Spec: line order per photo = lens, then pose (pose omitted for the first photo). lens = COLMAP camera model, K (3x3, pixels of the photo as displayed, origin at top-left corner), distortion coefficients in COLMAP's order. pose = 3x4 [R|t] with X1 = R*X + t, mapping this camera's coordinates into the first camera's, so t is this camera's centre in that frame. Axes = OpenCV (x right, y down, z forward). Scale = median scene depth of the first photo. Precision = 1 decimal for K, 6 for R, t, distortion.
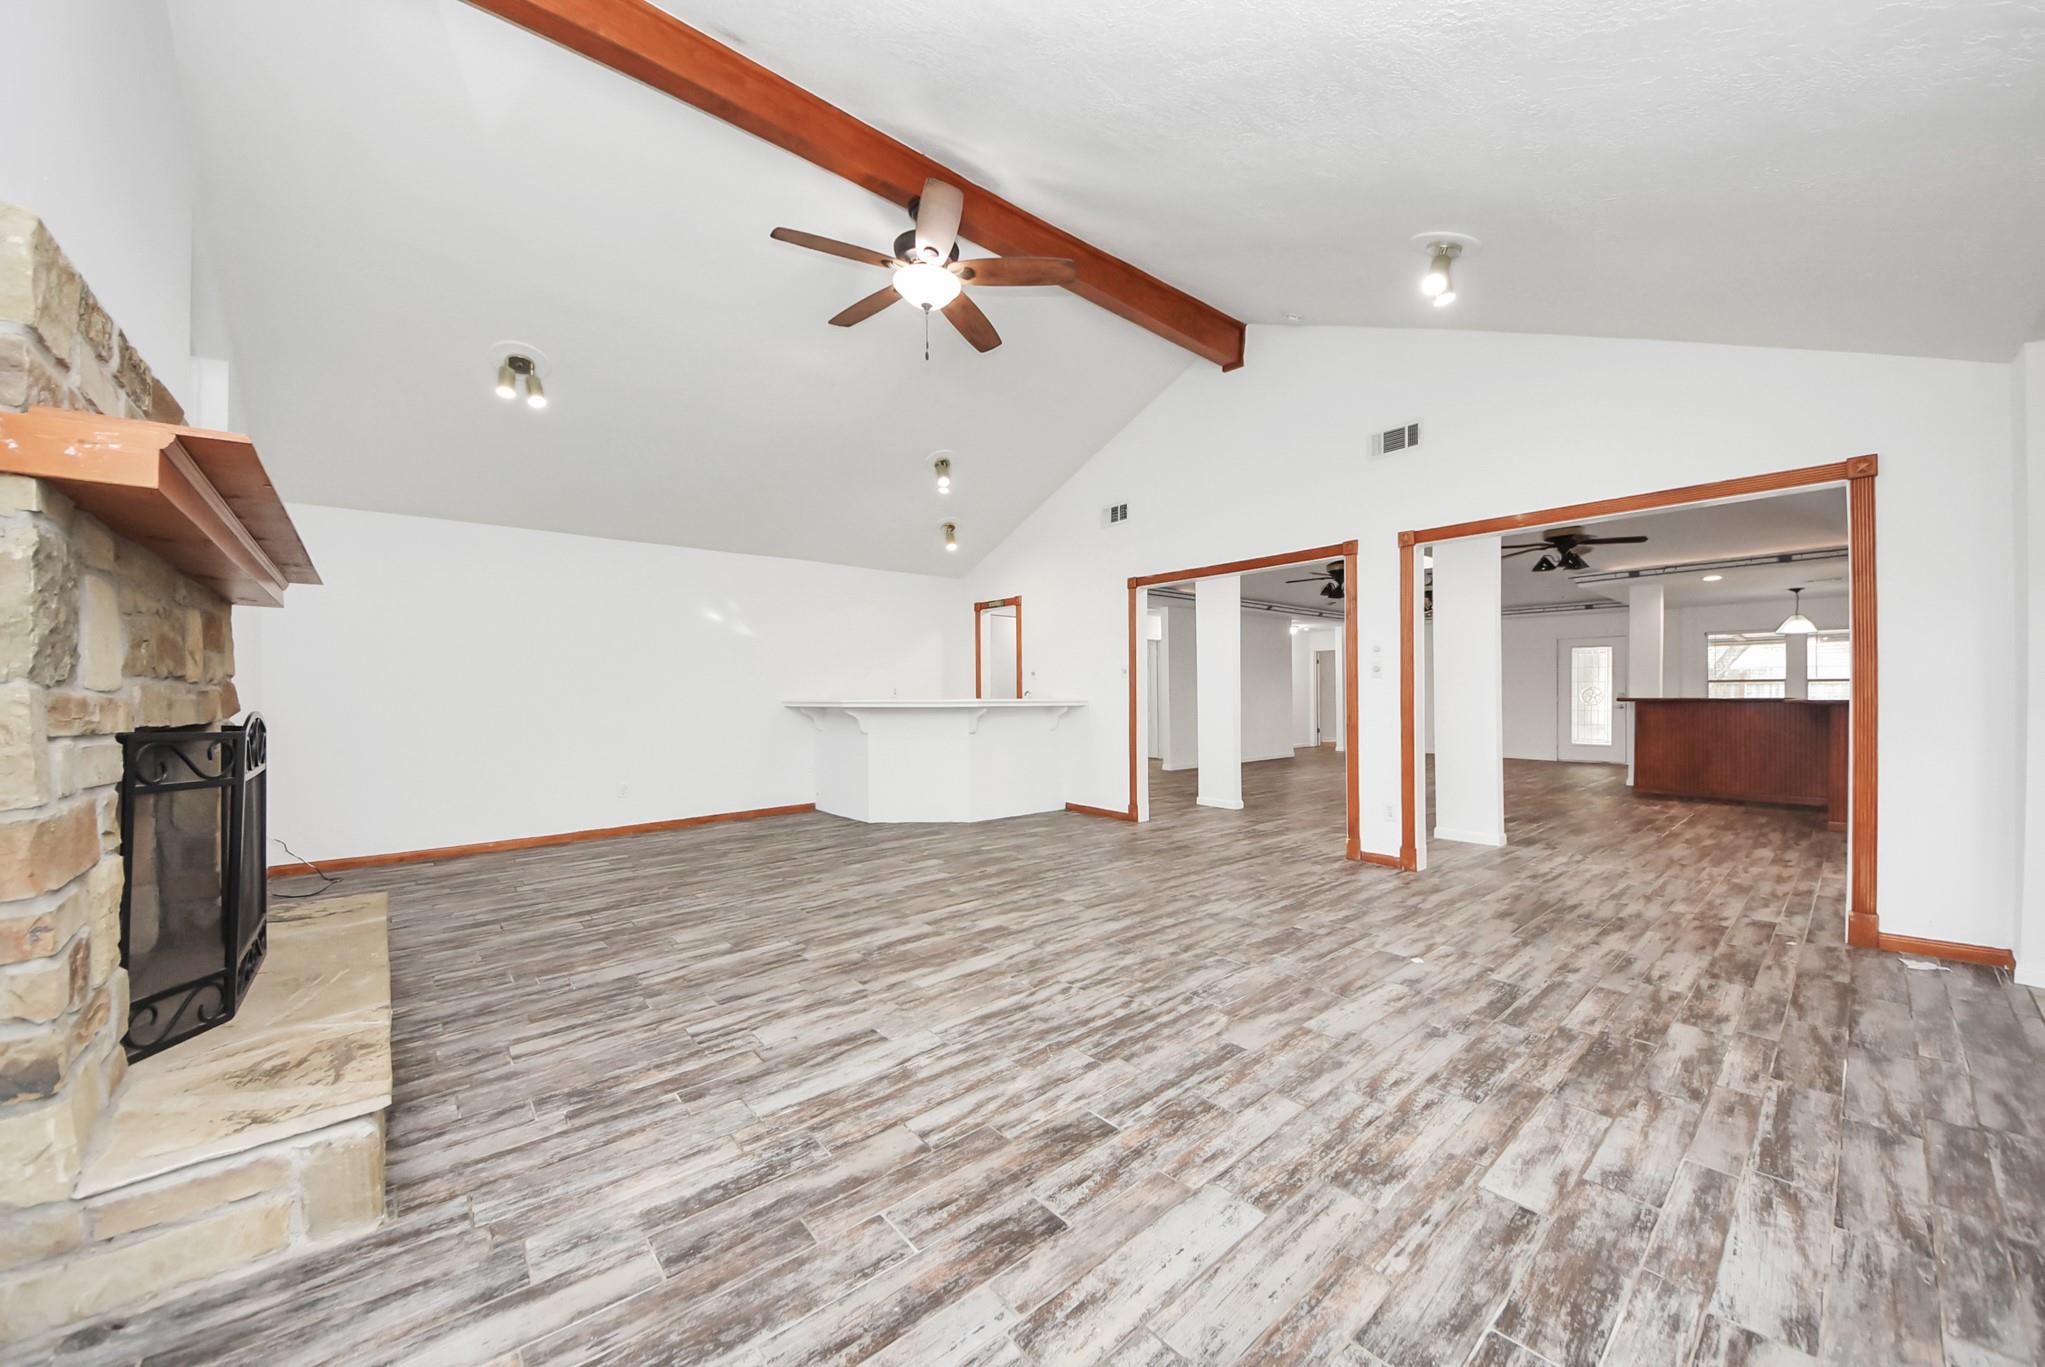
lens RADIAL K [[722.7, 0, 1027.5], [0, 722.7, 691.0], [0, 0, 1]] dist [0.020371, -0.009064]
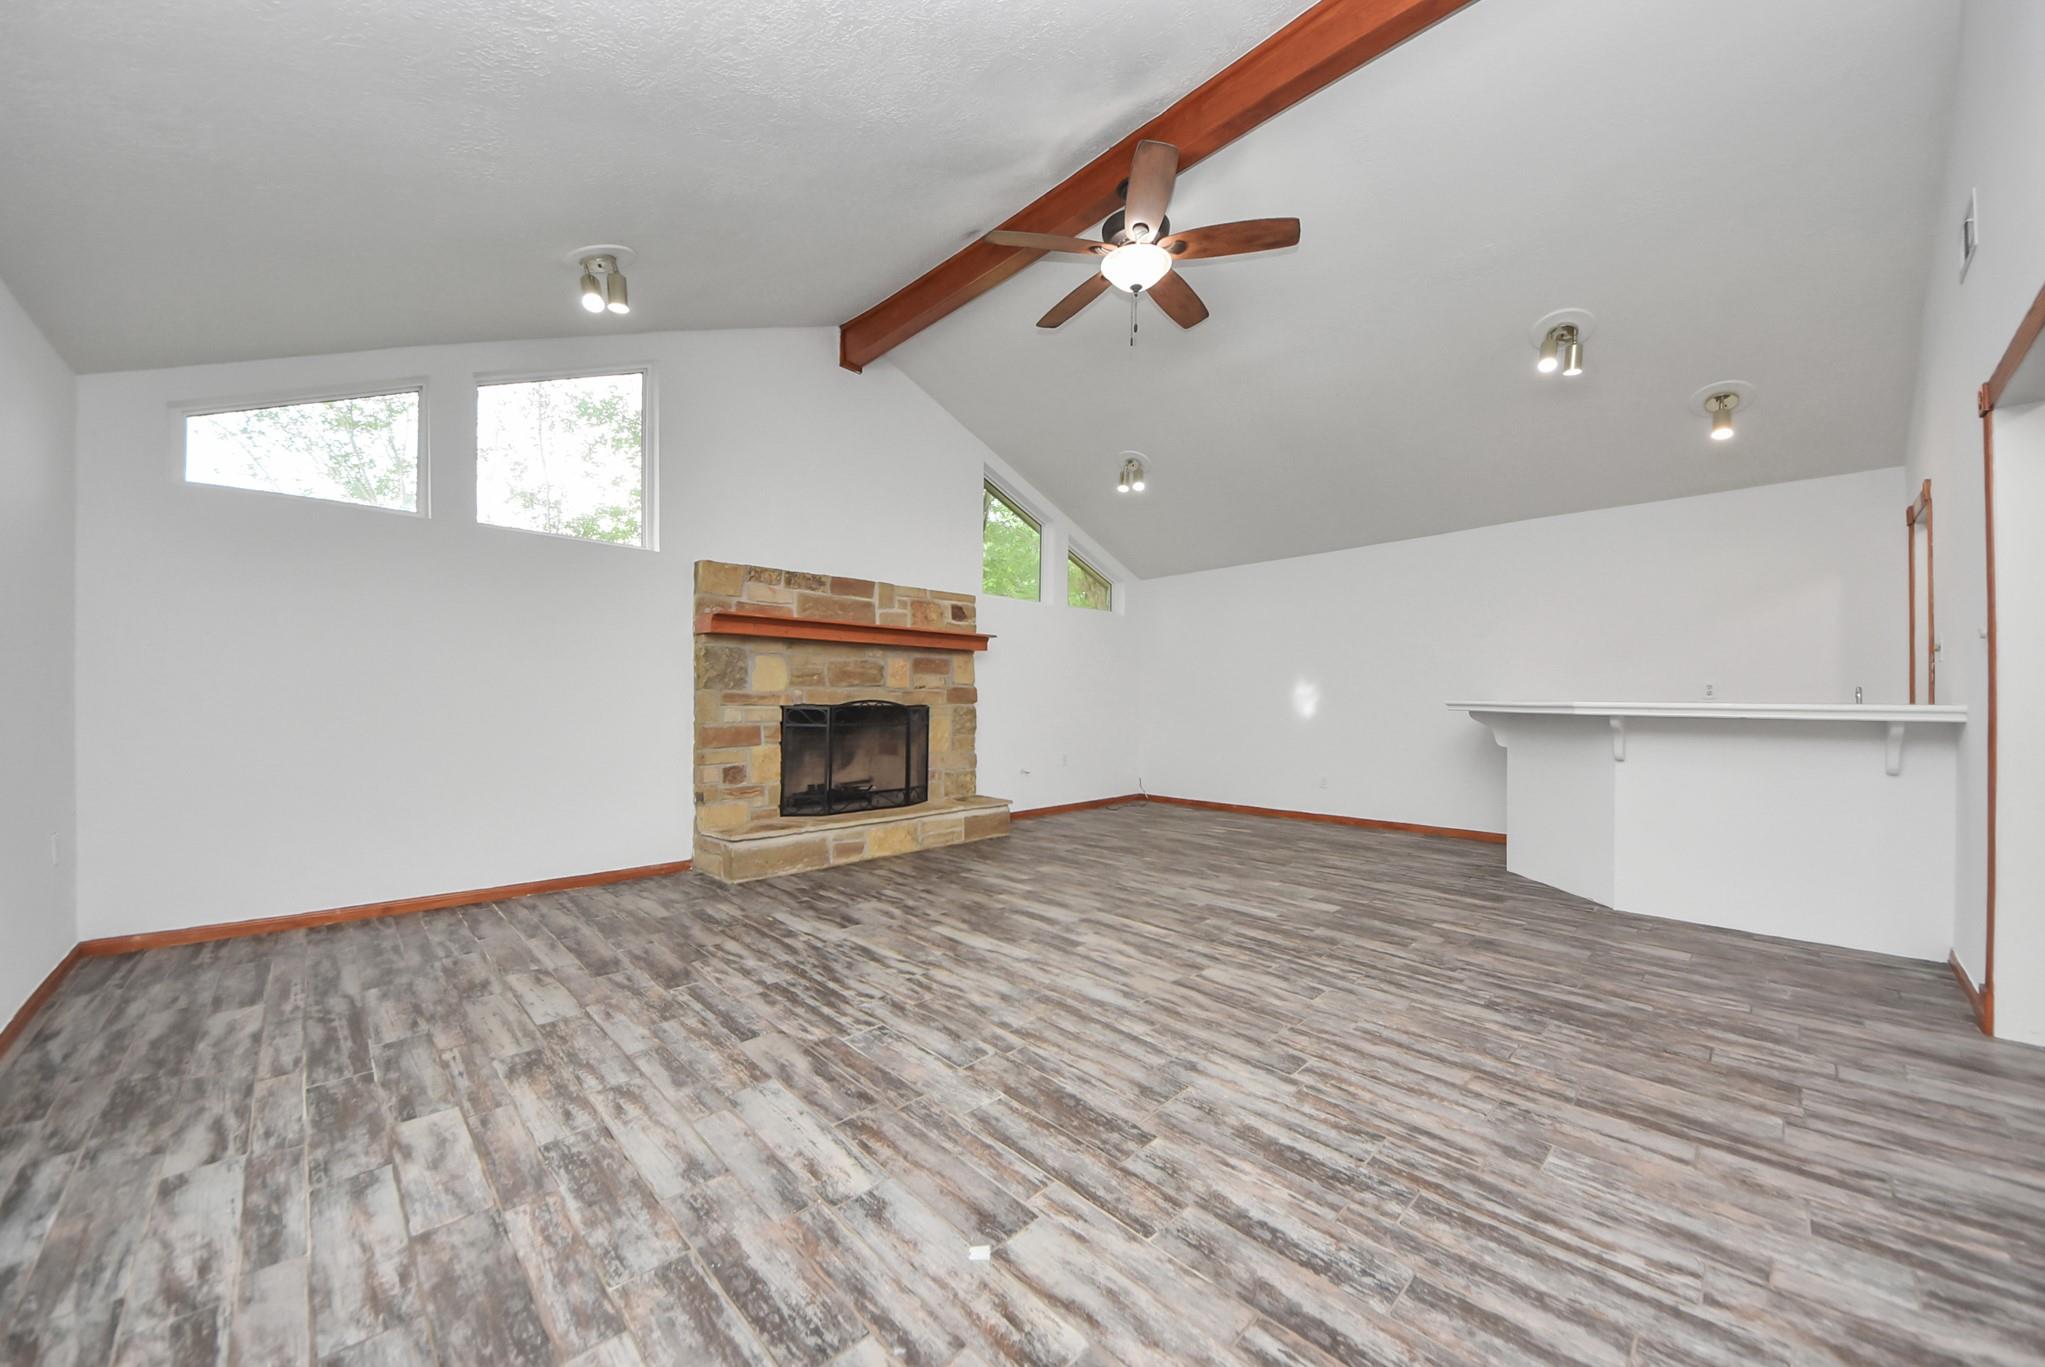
lens RADIAL K [[734.8, 0, 1041.7], [0, 734.8, 670.7], [0, 0, 1]] dist [0.020669, -0.009691]
pose [[0.073886, -0.026223, -0.996922, 1.045449], [0.001754, 0.999656, -0.026165, 0.001961], [0.997265, 0.000185, 0.073907, 1.017550]]
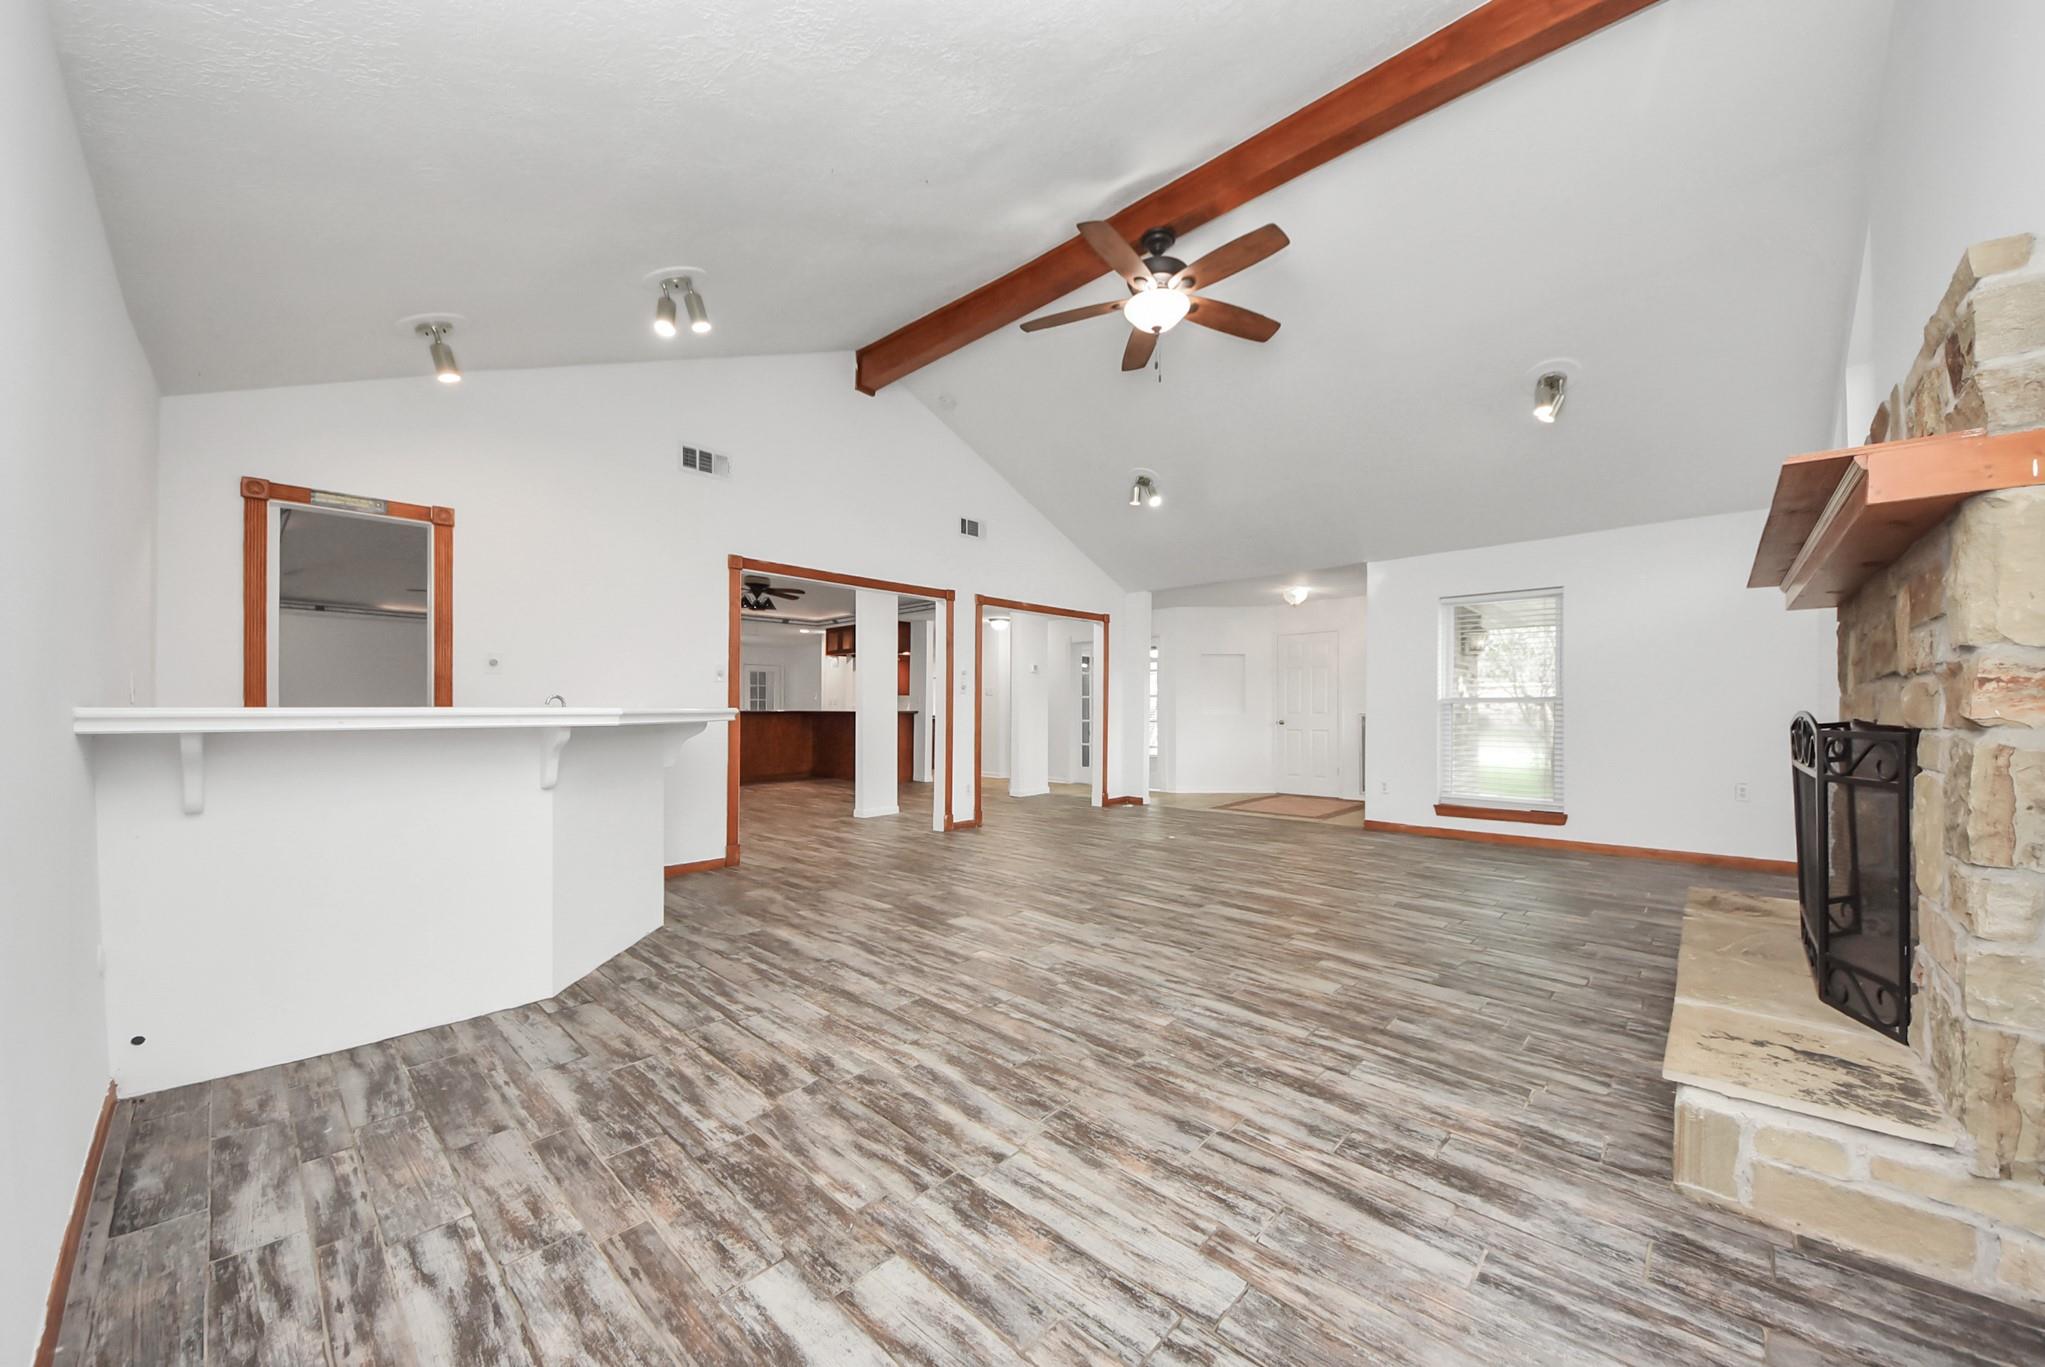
lens RADIAL K [[742.8, 0, 1033.0], [0, 742.8, 698.0], [0, 0, 1]] dist [0.049250, -0.021870]
pose [[-0.114851, 0.018037, 0.993219, -1.483720], [-0.005107, 0.999811, -0.018748, 0.025135], [-0.993370, -0.007226, -0.114737, 1.634875]]
